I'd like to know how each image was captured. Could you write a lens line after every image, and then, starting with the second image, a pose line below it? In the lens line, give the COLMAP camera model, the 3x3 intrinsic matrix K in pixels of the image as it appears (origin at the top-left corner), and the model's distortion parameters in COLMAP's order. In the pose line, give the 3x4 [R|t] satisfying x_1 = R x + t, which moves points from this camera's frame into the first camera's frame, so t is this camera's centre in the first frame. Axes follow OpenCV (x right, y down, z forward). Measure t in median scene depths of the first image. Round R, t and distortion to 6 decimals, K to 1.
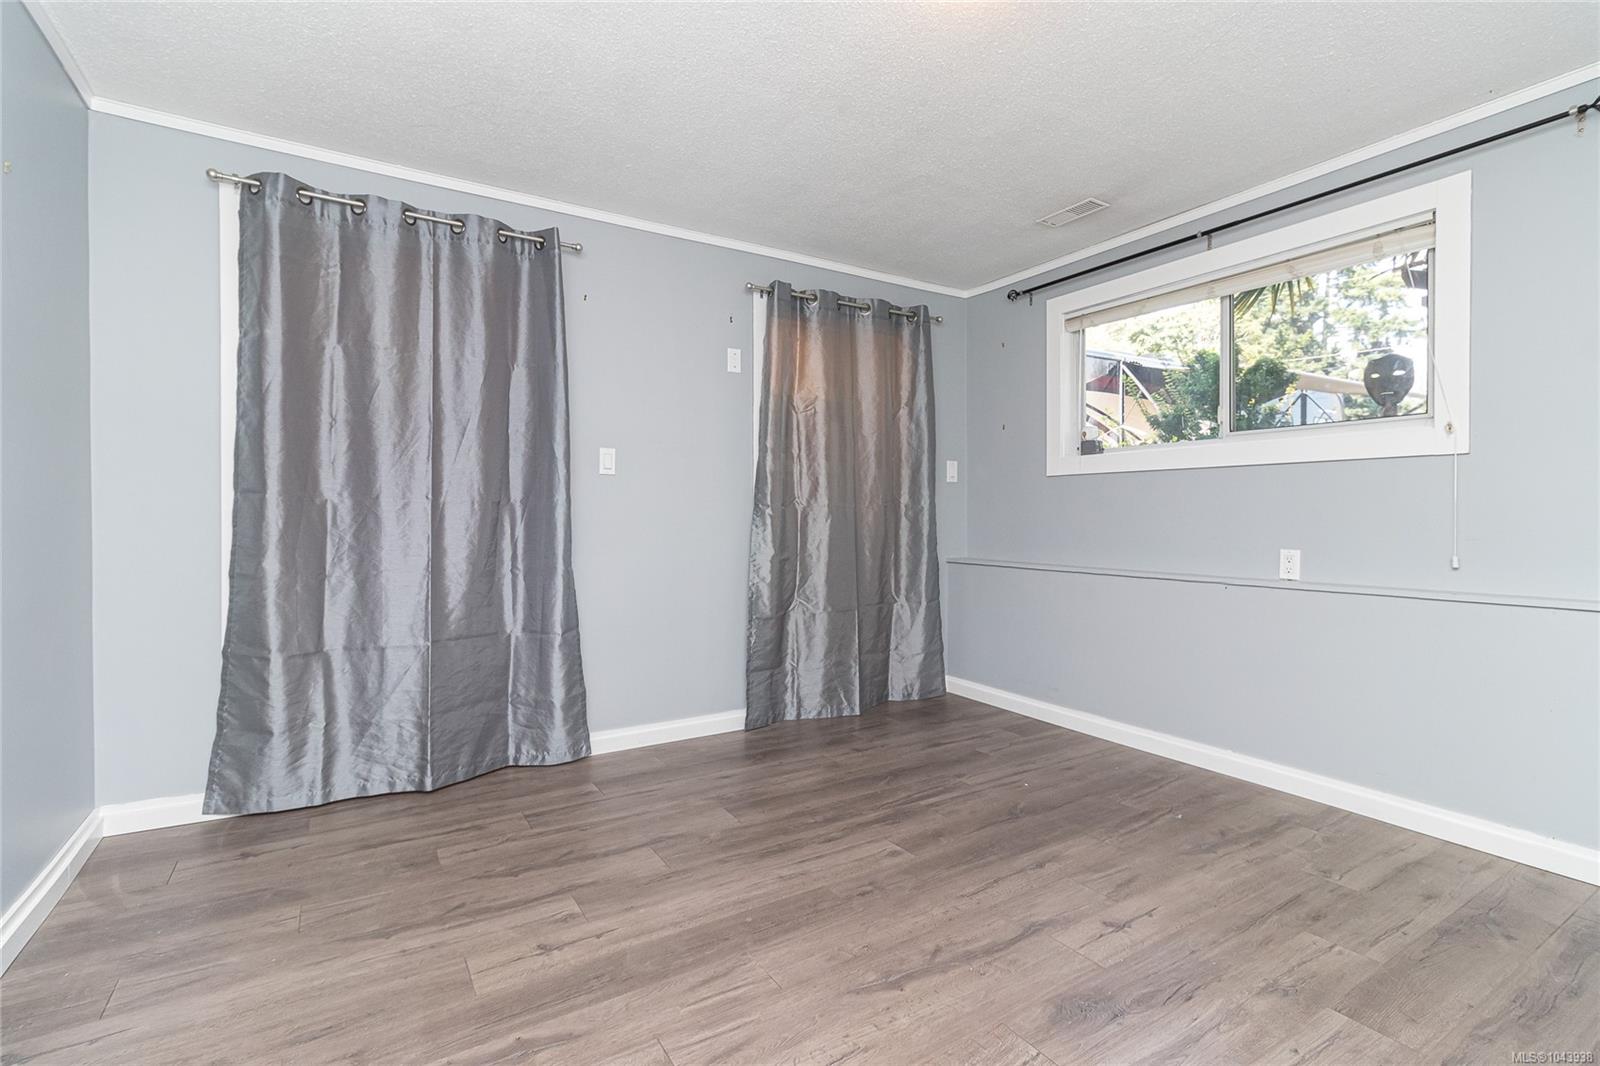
lens RADIAL K [[737.1, 0, 798.0], [0, 737.1, 525.6], [0, 0, 1]] dist [0.002219, 0.001469]
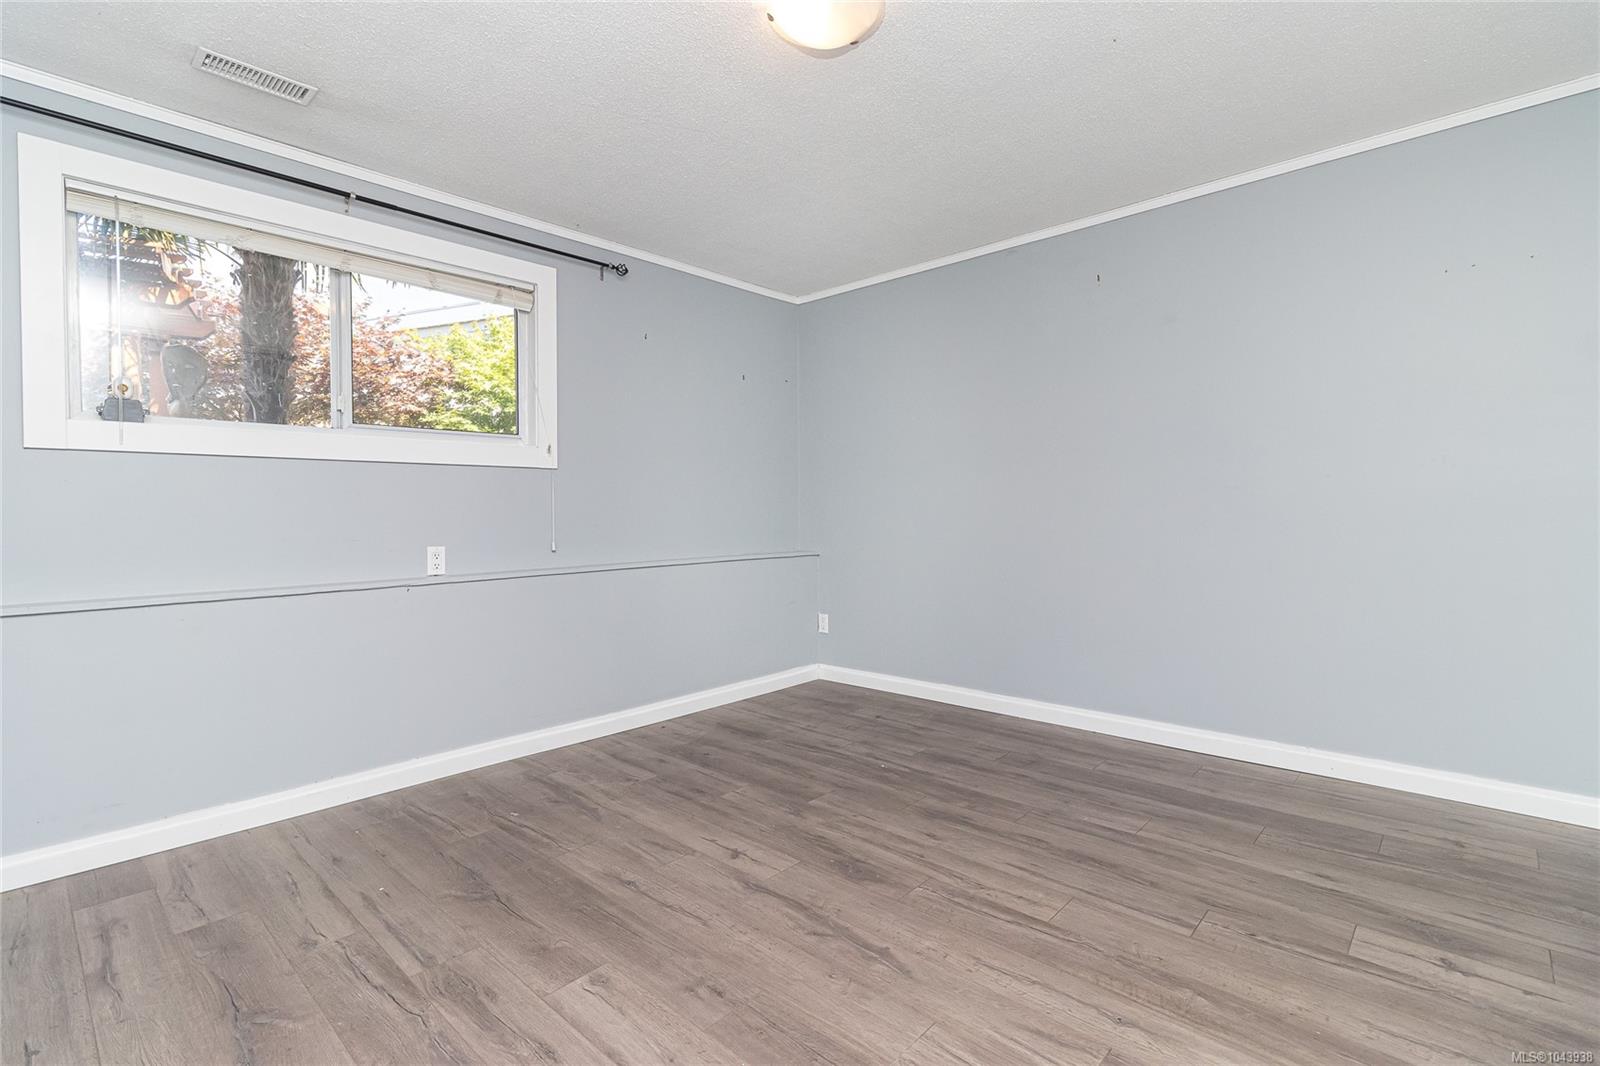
lens RADIAL K [[737.1, 0, 799.4], [0, 737.1, 520.8], [0, 0, 1]] dist [0.002219, 0.001469]
pose [[-0.263662, -0.010530, 0.964558, -0.586805], [0.020715, 0.999648, 0.016576, -0.012964], [-0.964393, 0.024351, -0.263351, 0.947416]]
